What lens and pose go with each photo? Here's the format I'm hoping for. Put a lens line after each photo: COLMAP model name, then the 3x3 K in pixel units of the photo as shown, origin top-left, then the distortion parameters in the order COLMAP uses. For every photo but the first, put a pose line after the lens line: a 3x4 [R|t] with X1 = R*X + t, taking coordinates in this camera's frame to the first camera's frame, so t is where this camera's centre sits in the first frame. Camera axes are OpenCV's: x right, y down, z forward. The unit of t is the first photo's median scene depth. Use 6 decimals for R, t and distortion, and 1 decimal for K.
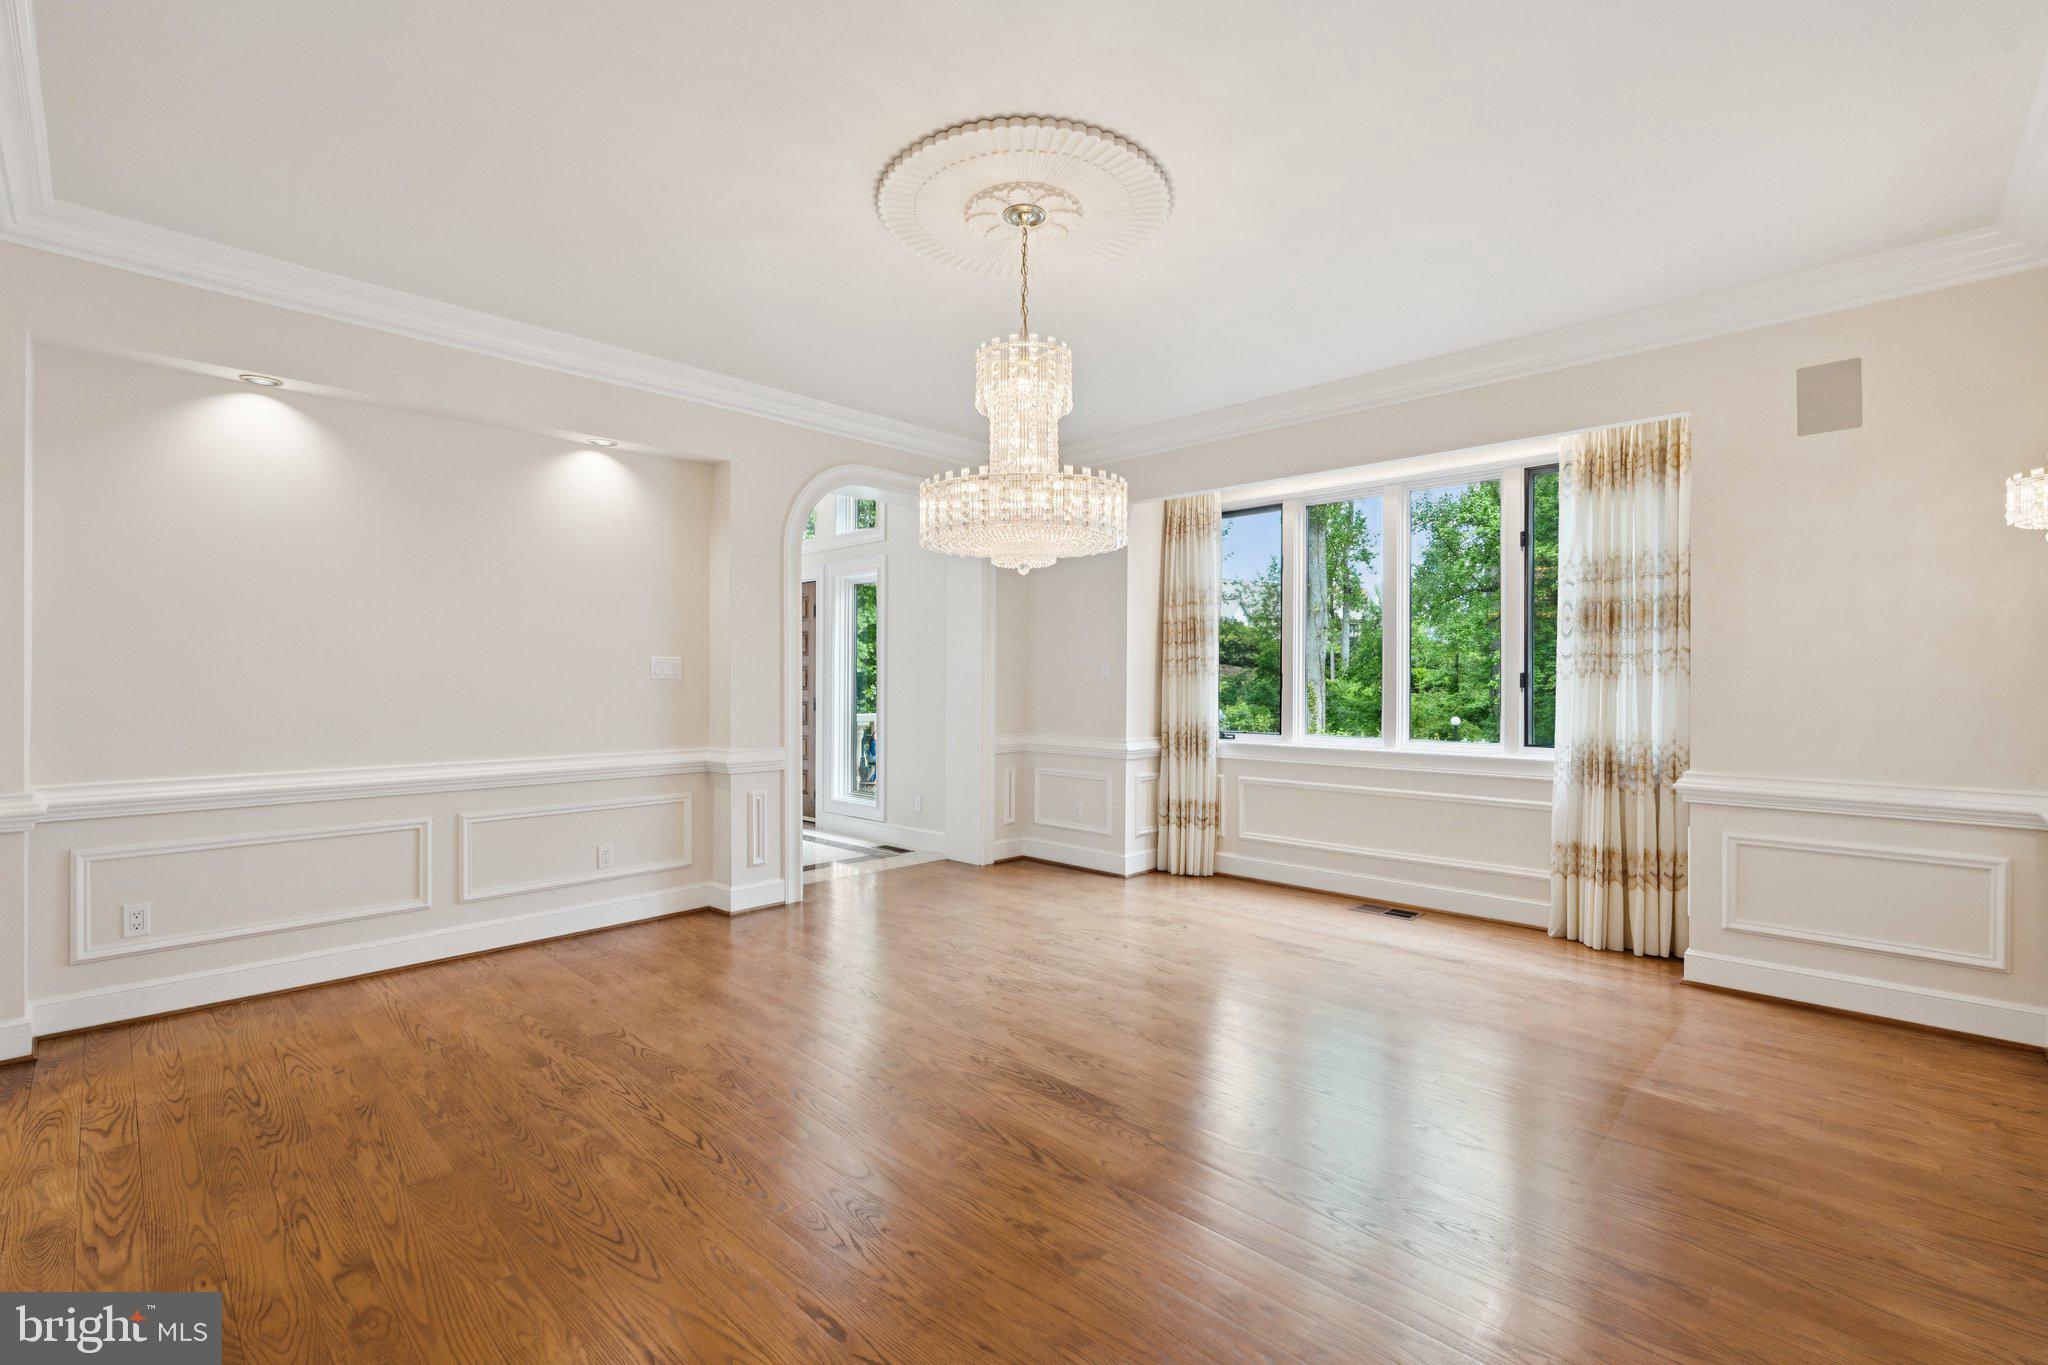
lens RADIAL K [[899.2, 0, 1027.1], [0, 899.2, 675.0], [0, 0, 1]] dist [-0.001181, -0.000123]
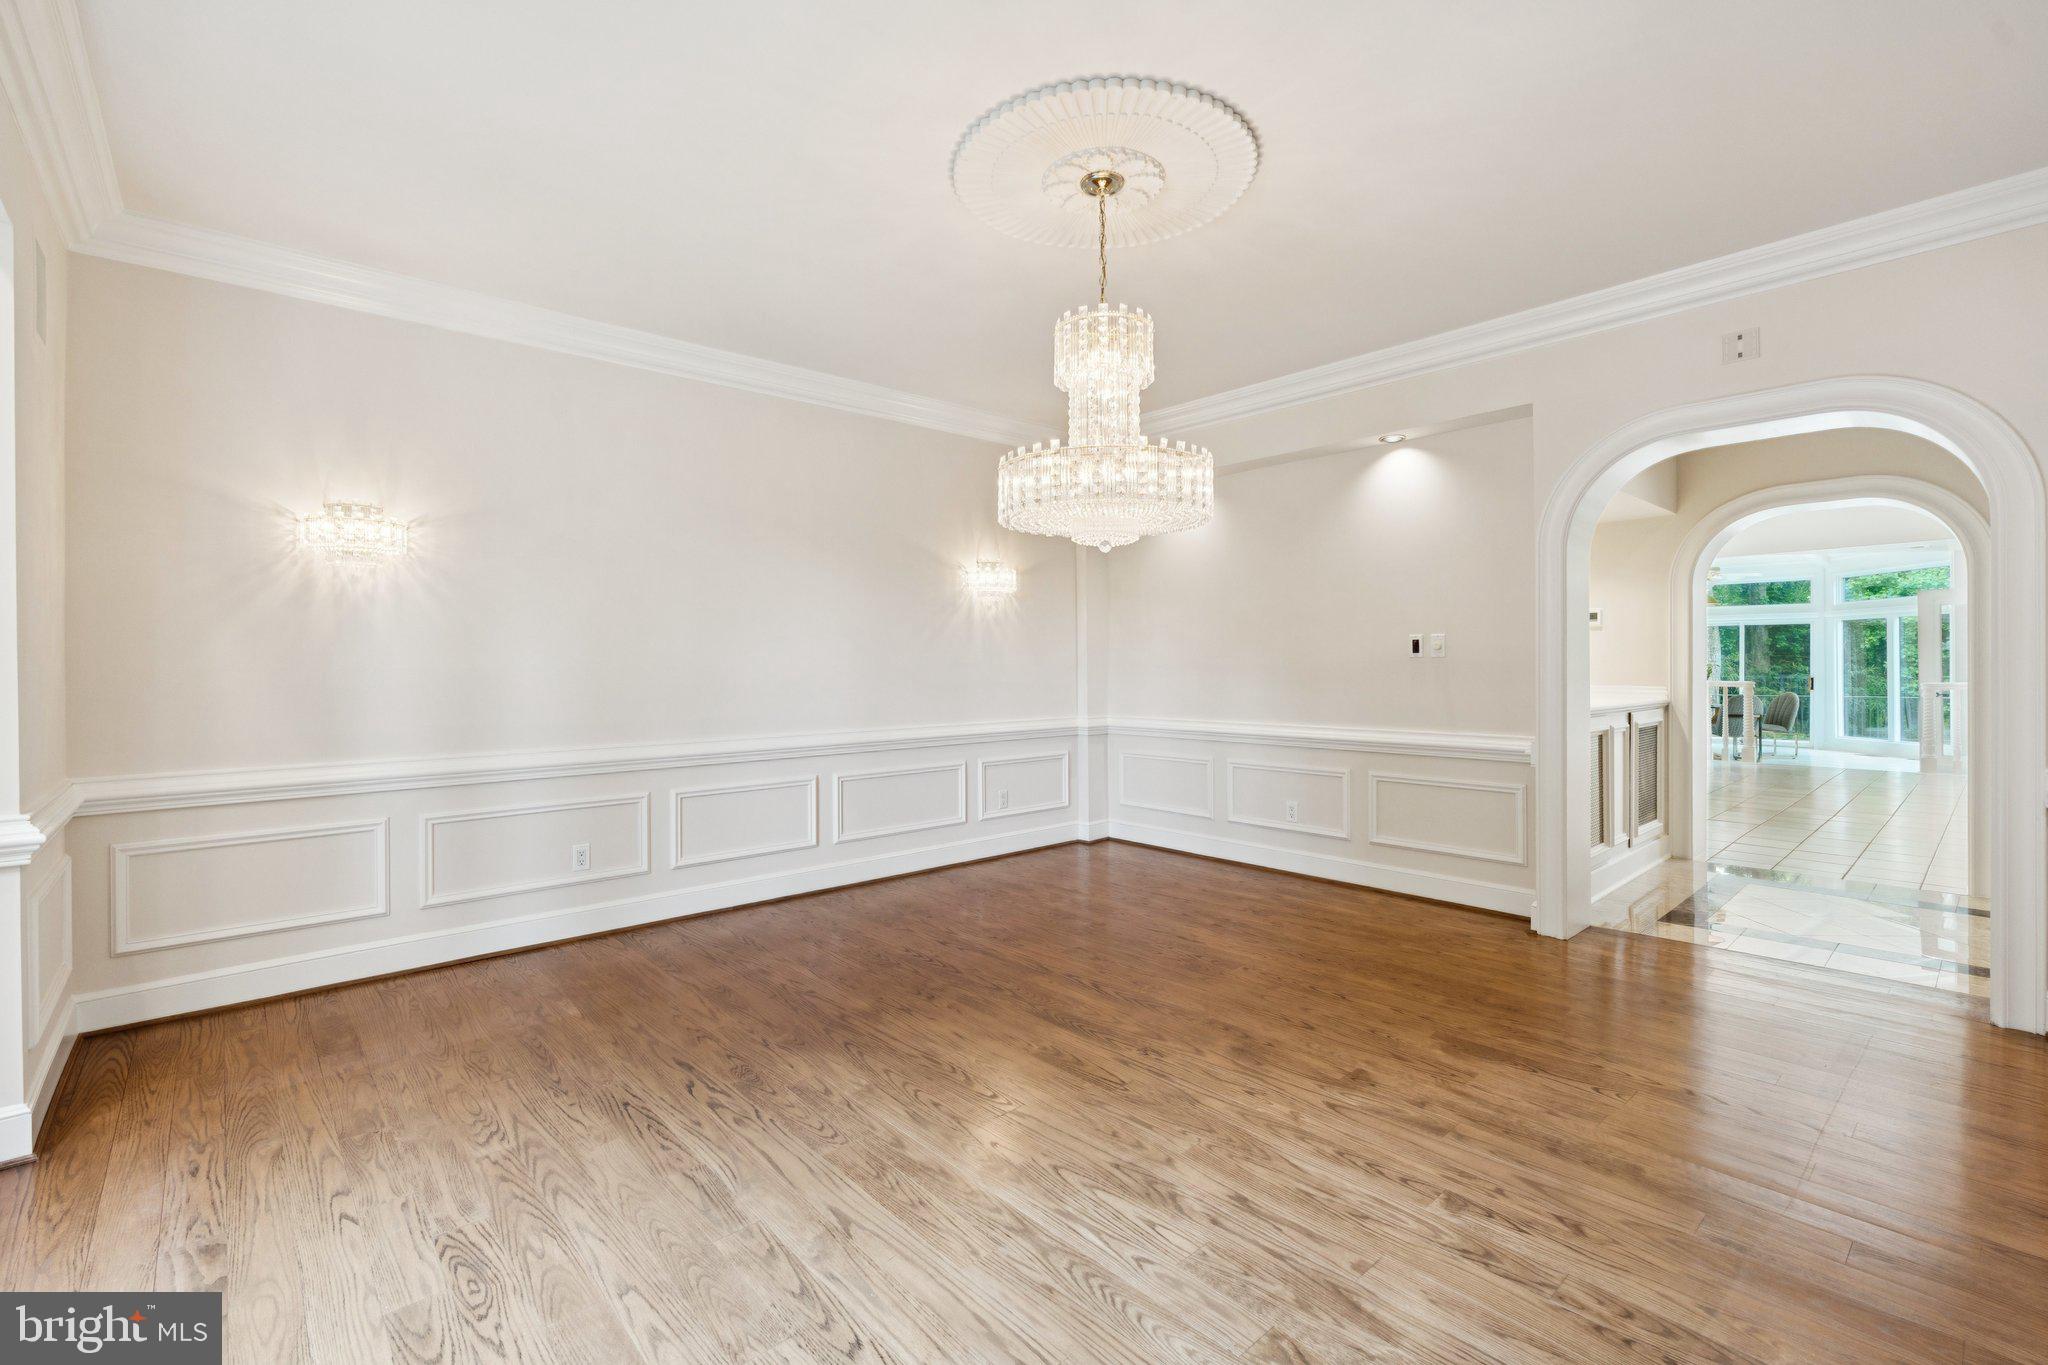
lens RADIAL K [[899.2, 0, 1027.1], [0, 899.2, 675.0], [0, 0, 1]] dist [-0.001181, -0.000123]
pose [[-0.997212, 0.004894, 0.074465, 0.008027], [0.005174, 0.999980, 0.003561, 0.017432], [-0.074446, 0.003937, -0.997217, 1.966051]]
